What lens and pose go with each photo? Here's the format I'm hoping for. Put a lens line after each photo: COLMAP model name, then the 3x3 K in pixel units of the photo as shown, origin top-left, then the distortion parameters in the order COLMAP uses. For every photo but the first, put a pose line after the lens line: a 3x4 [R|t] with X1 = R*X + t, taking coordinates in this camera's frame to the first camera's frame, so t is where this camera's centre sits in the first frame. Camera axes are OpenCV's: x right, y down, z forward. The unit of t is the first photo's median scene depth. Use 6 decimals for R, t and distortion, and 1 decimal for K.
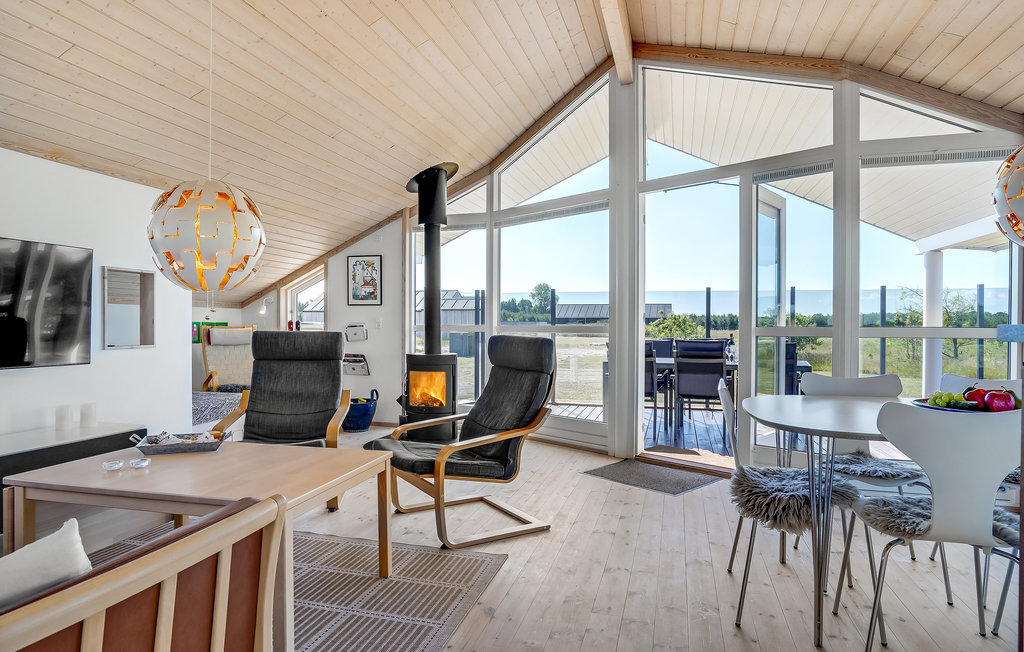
lens RADIAL K [[614.8, 0, 507.3], [0, 614.8, 327.9], [0, 0, 1]] dist [-0.026607, 0.005236]
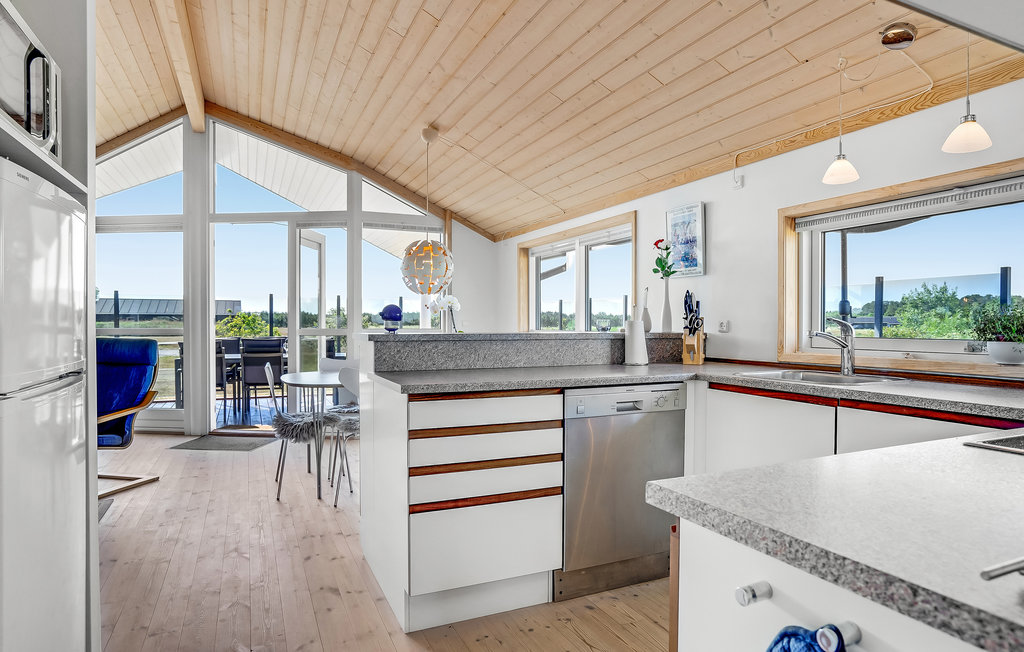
lens RADIAL K [[614.8, 0, 506.0], [0, 614.8, 329.7], [0, 0, 1]] dist [-0.026607, 0.005236]
pose [[0.783658, -0.010570, 0.621103, -0.074956], [0.006103, 0.999938, 0.009317, -0.007416], [-0.621163, -0.003510, 0.783674, -0.300000]]
